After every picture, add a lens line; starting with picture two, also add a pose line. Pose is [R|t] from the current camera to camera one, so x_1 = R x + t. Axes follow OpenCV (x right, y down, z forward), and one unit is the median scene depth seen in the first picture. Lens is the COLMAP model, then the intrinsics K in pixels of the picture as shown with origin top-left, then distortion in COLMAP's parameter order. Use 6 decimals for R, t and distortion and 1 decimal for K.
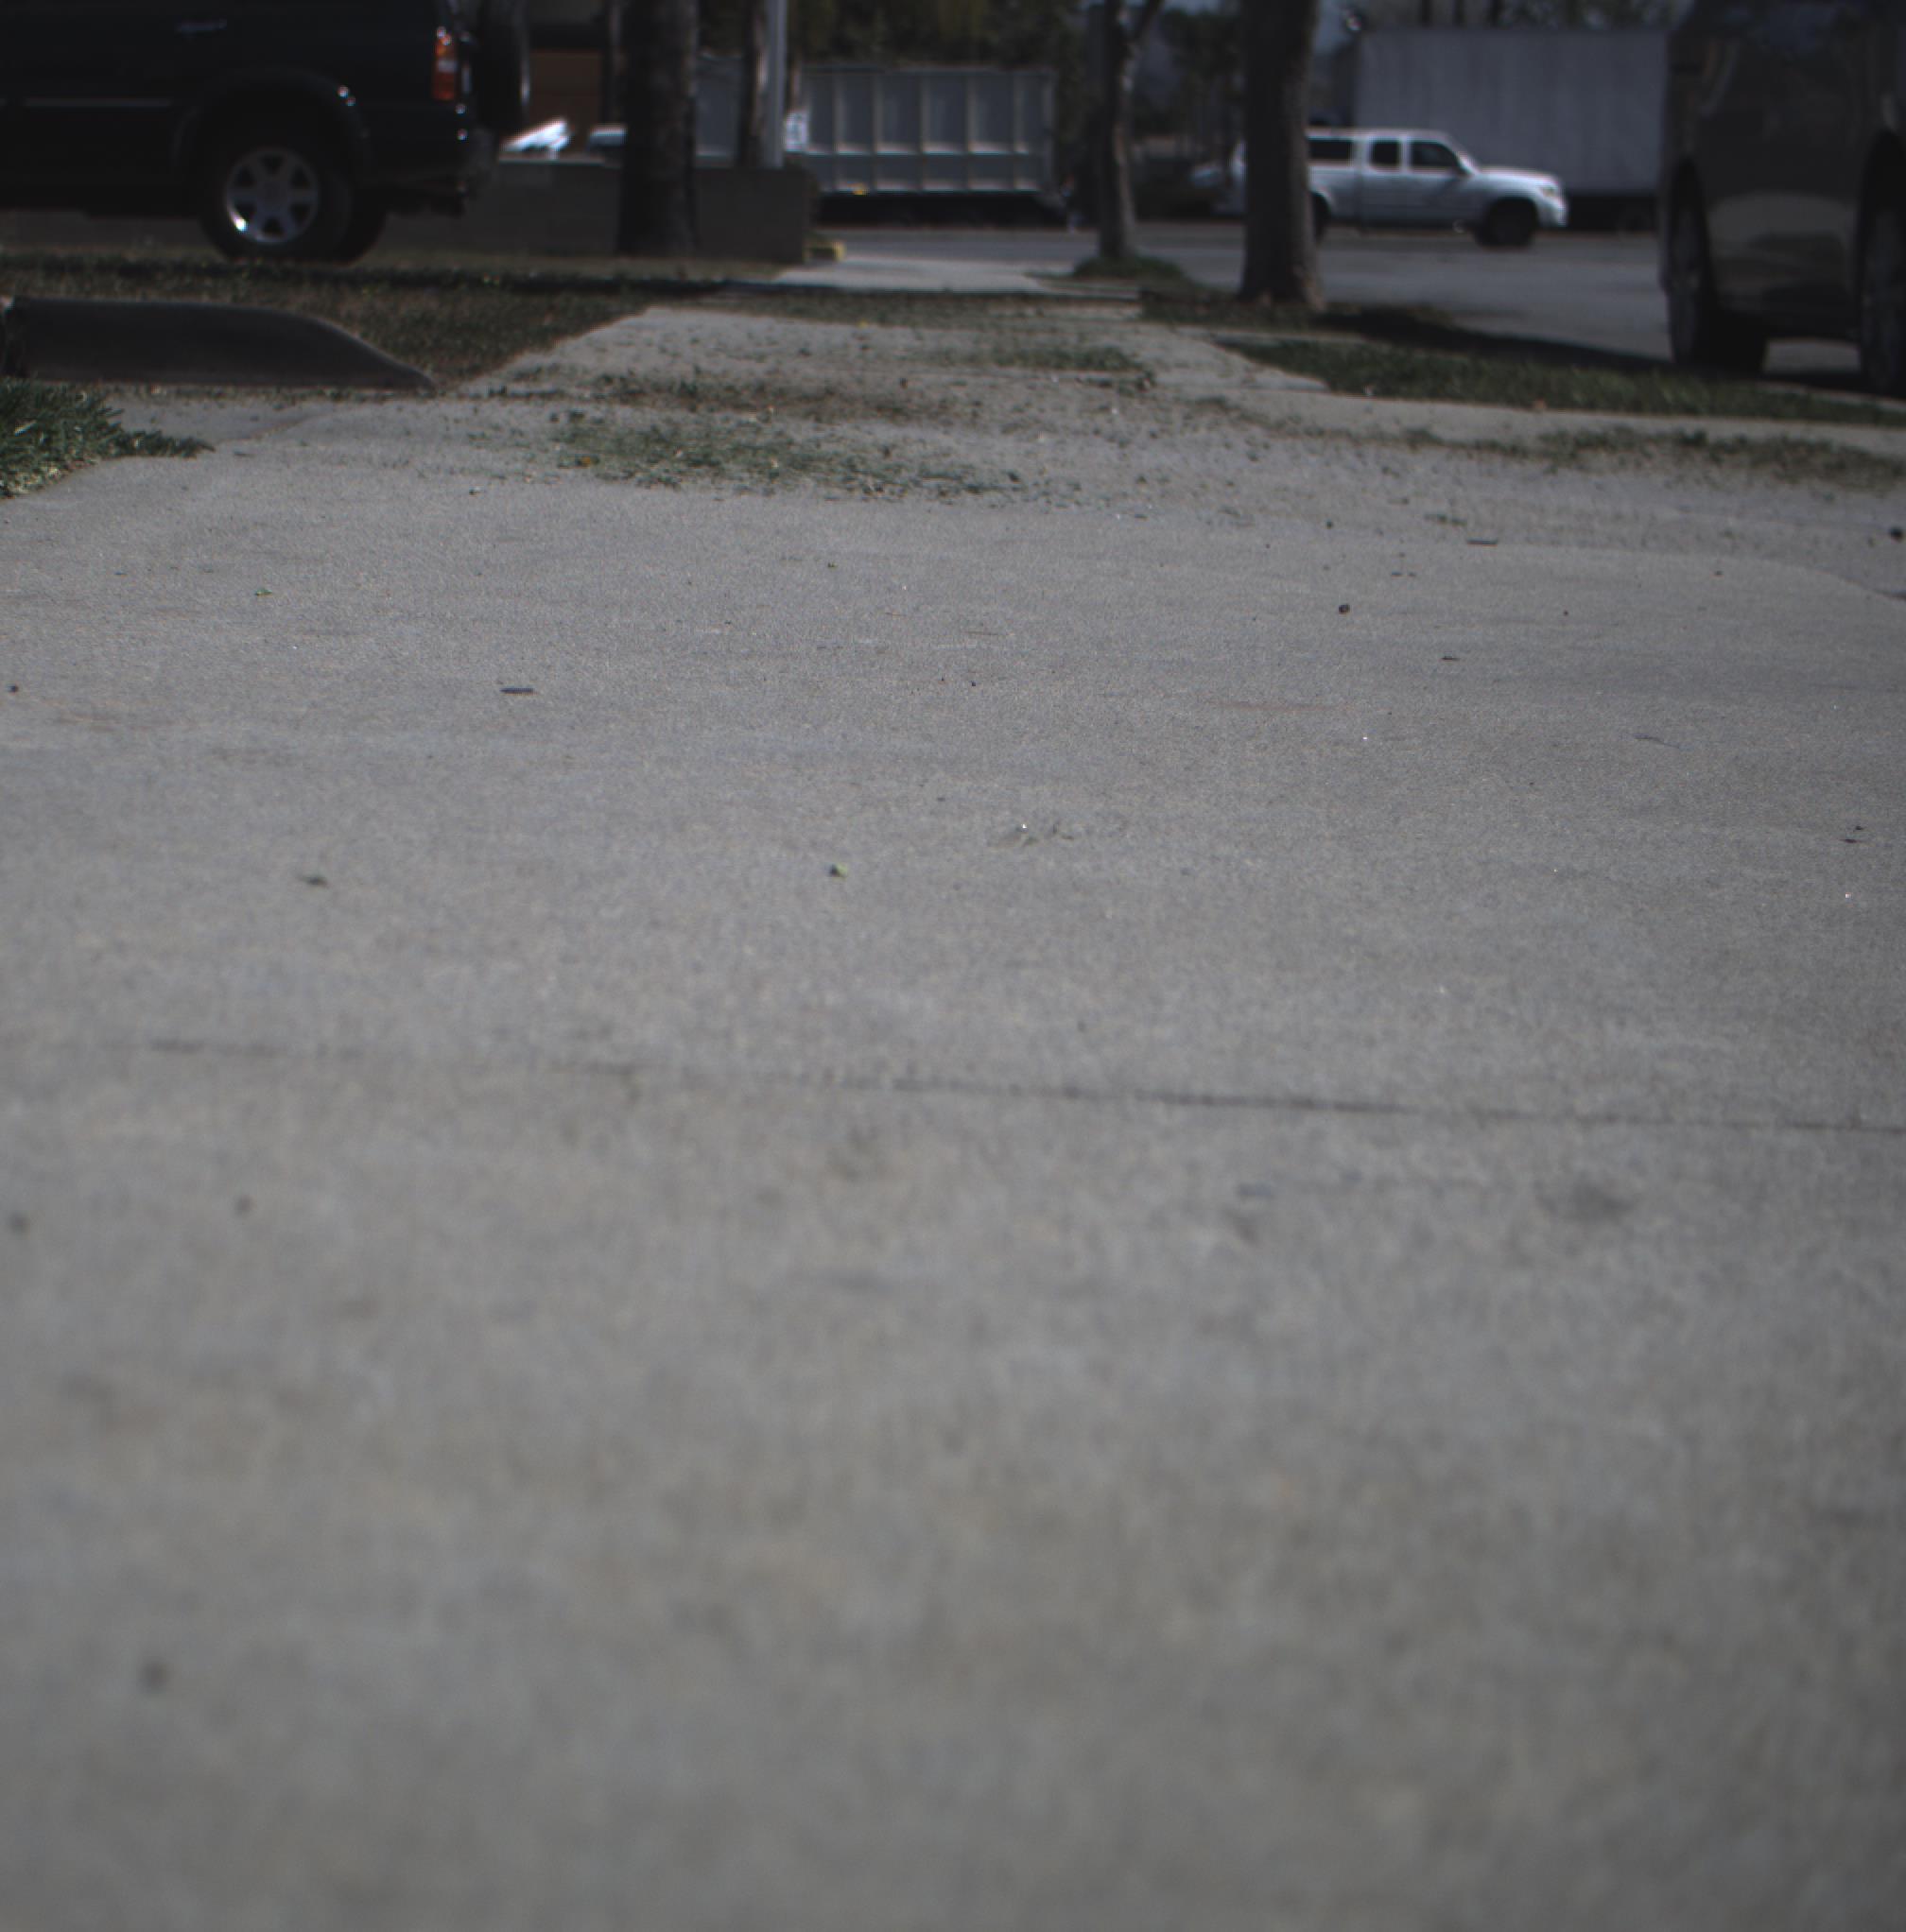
lens RADIAL K [[4339.6, 0, 728.1], [0, 4339.6, 961.9], [0, 0, 1]] dist [-0.176171, 0.817089]
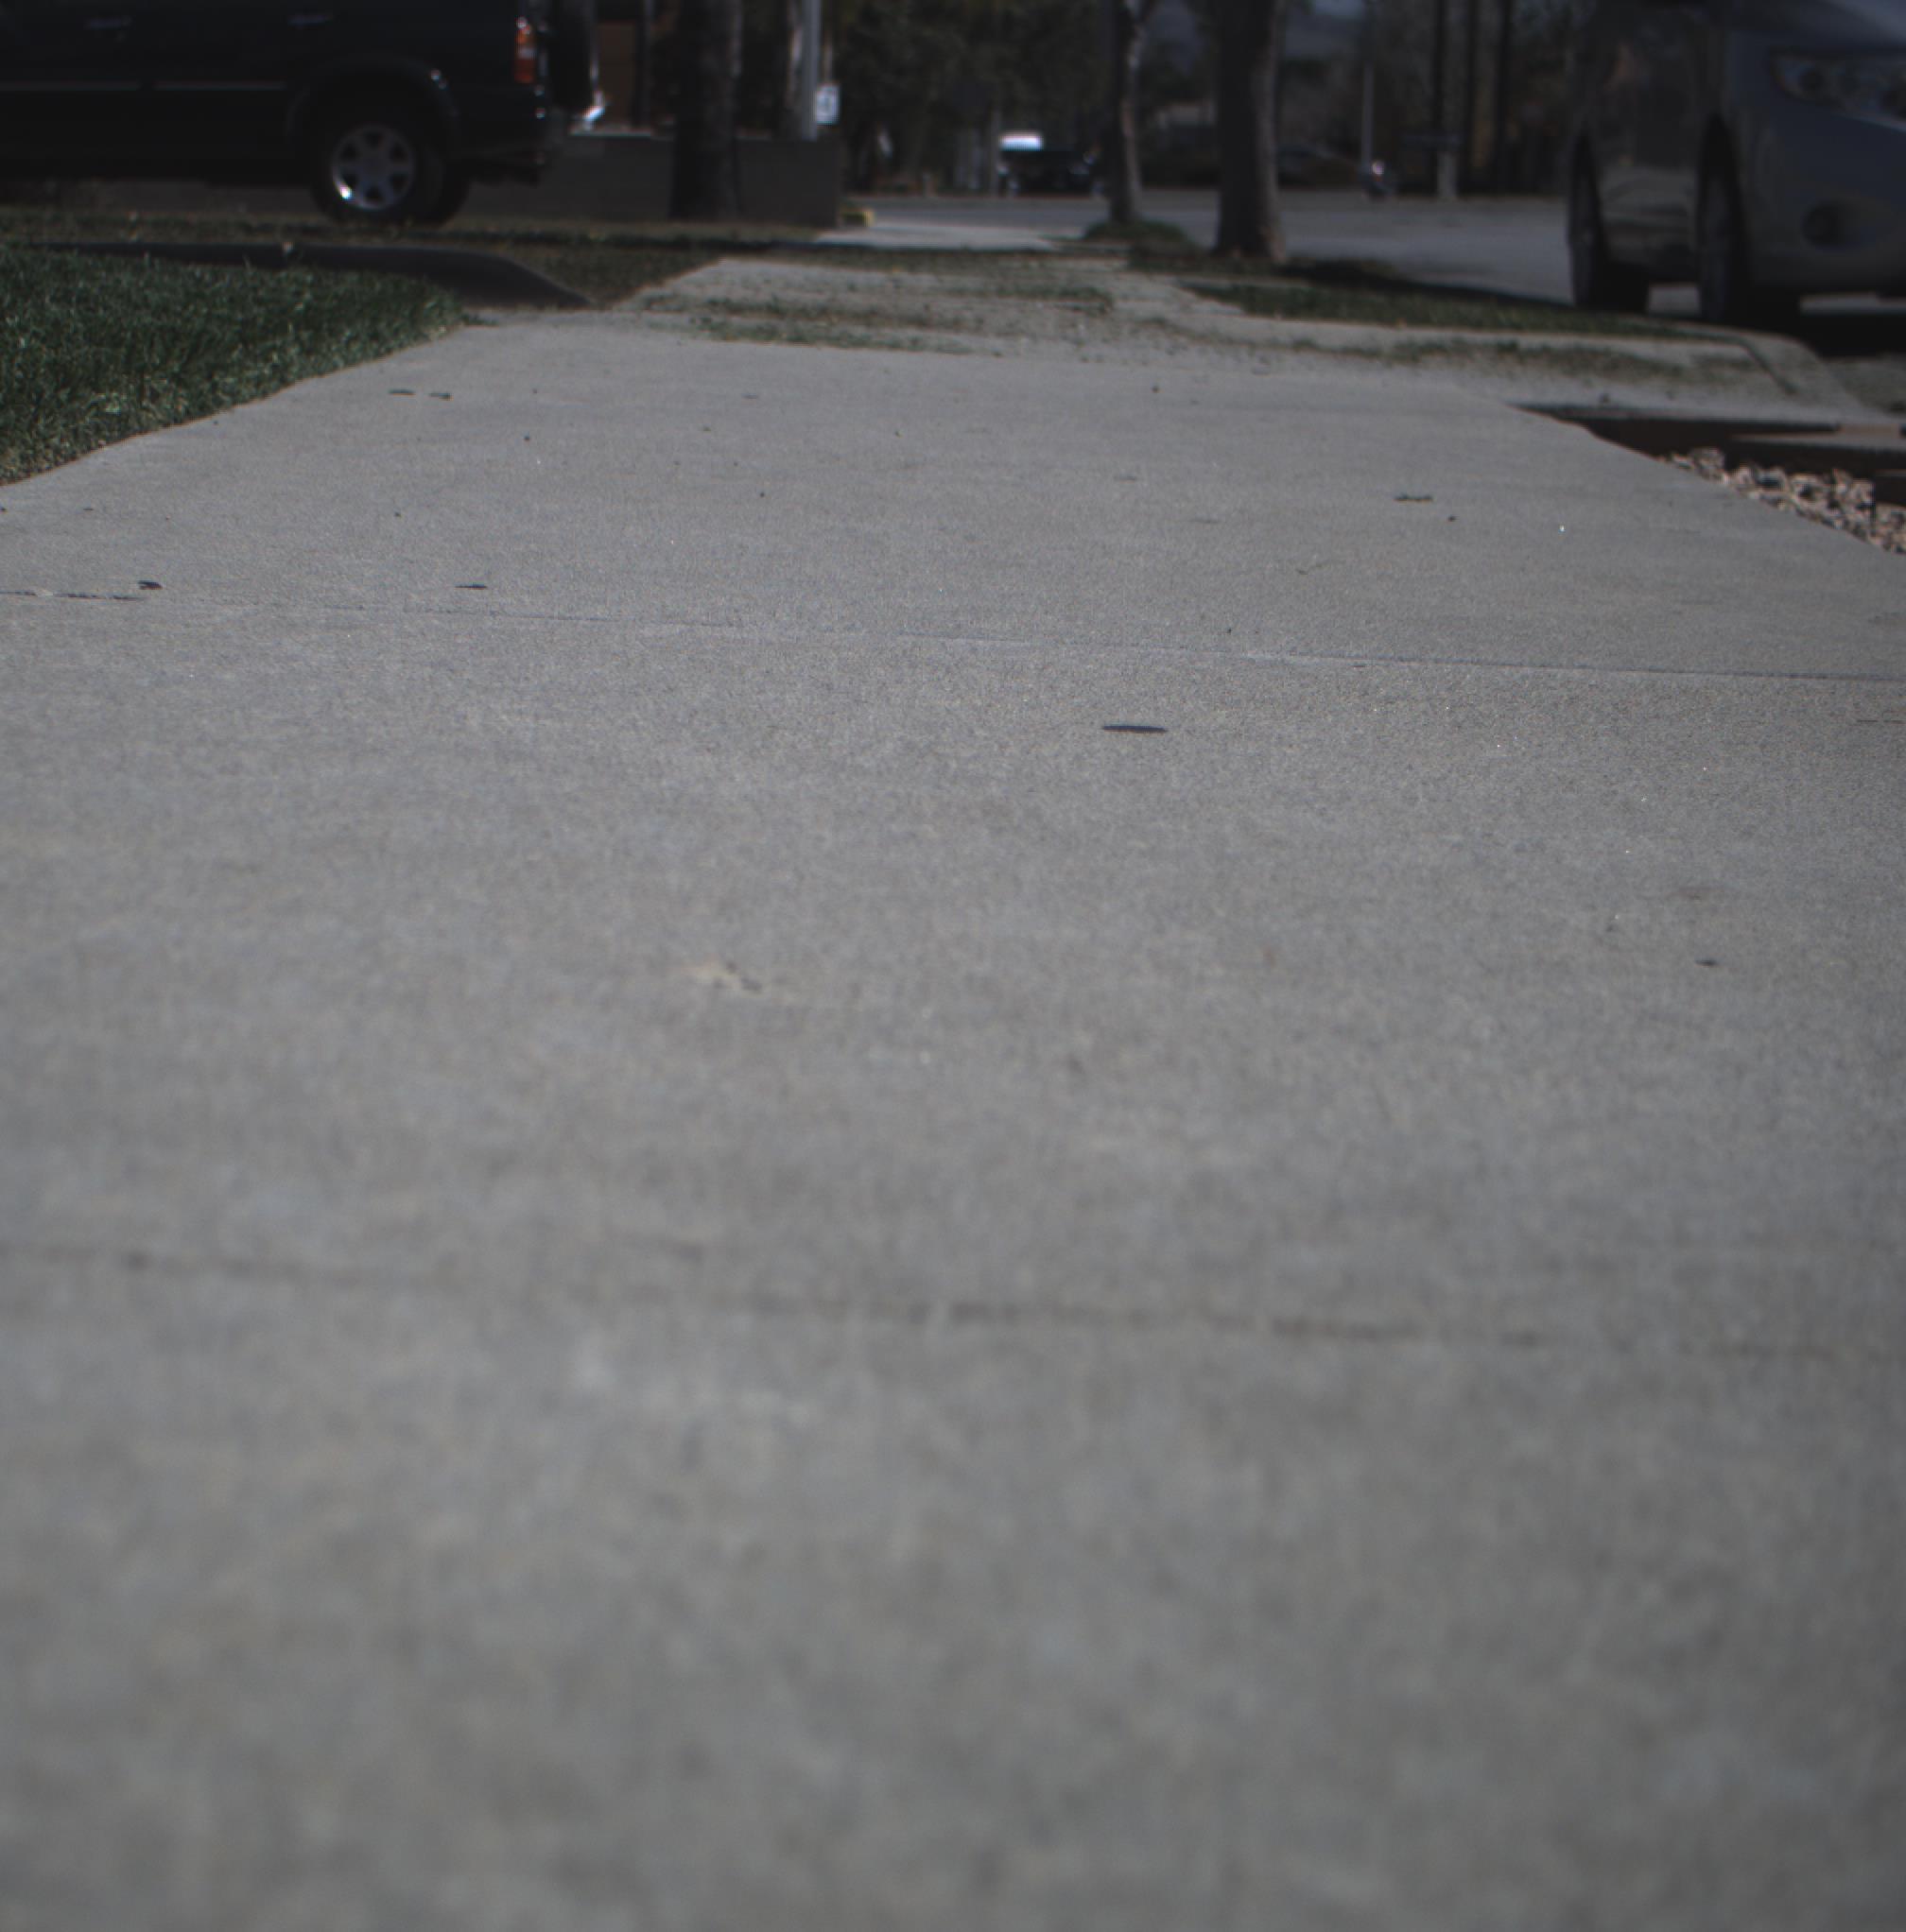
lens RADIAL K [[4339.6, 0, 728.1], [0, 4339.6, 961.9], [0, 0, 1]] dist [-0.176171, 0.817089]
pose [[0.999979, -0.001245, -0.006283, -0.007726], [0.001290, 0.999973, 0.007208, 0.034833], [0.006274, -0.007216, 0.999954, -0.202395]]
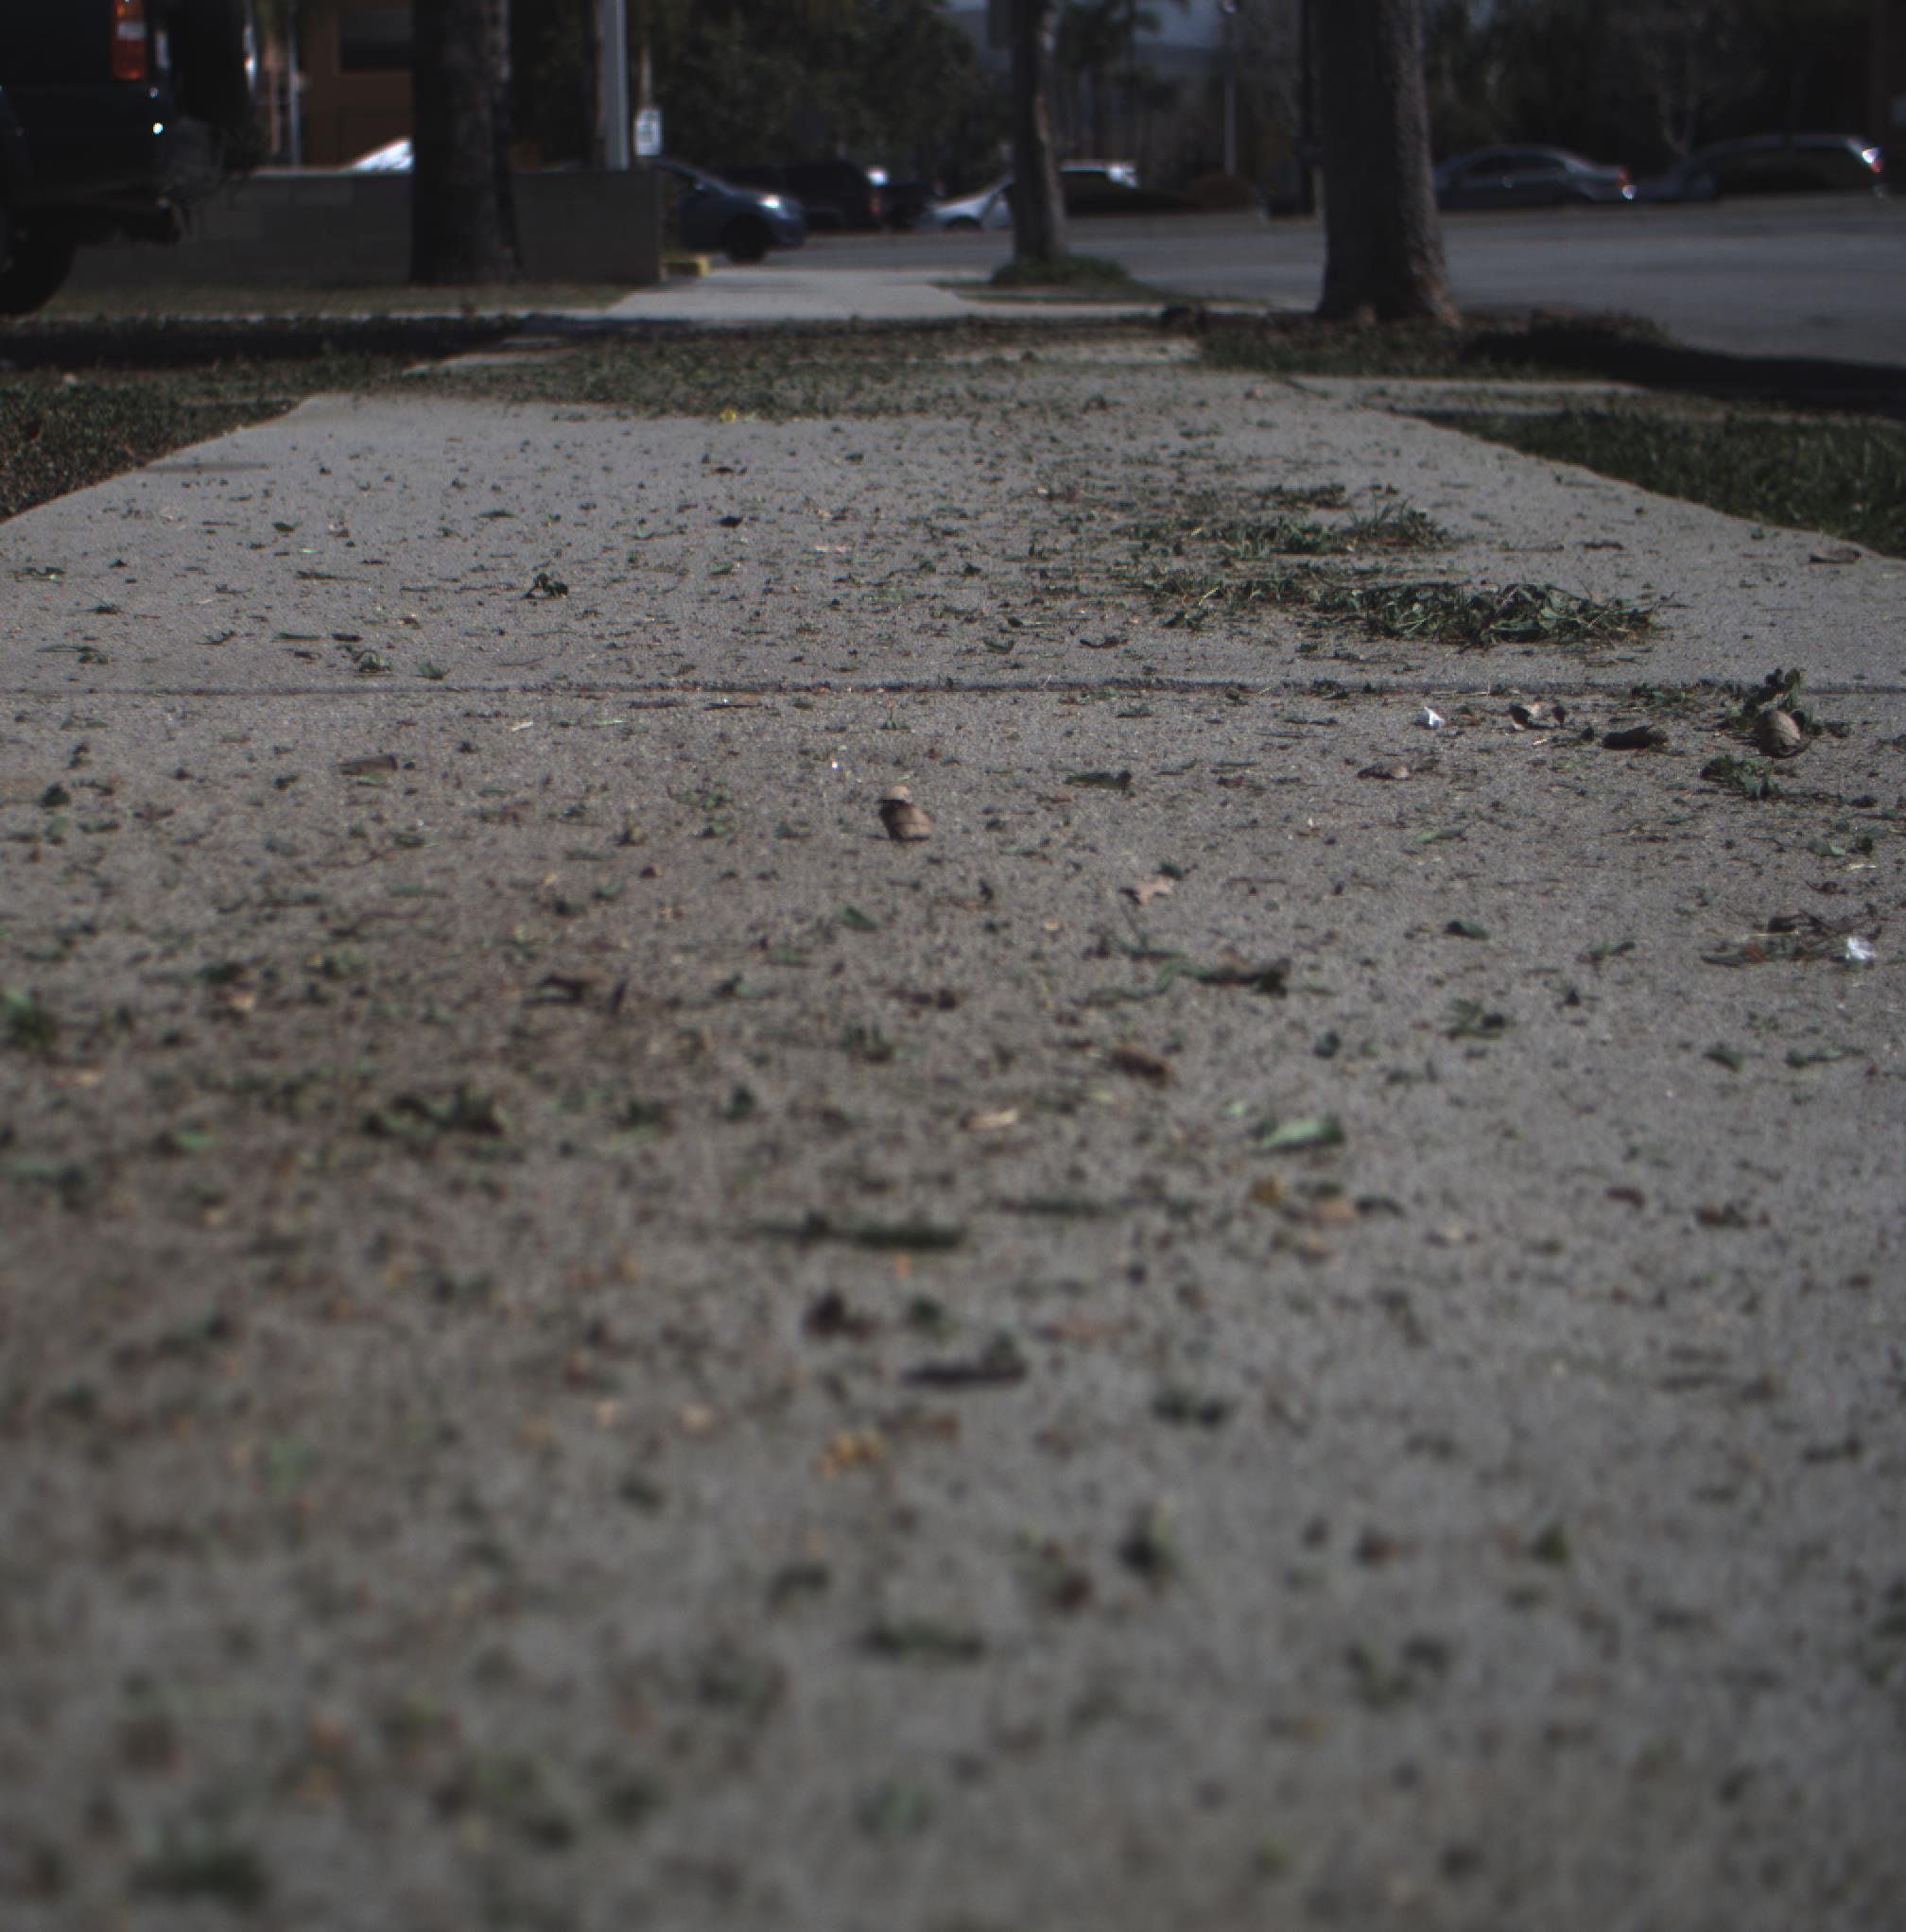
lens RADIAL K [[4339.6, 0, 728.1], [0, 4339.6, 961.9], [0, 0, 1]] dist [-0.176171, 0.817089]
pose [[0.998619, -0.047374, 0.022723, 0.014134], [0.047455, 0.998869, -0.003057, -0.069588], [-0.022552, 0.004131, 0.999737, 0.420817]]
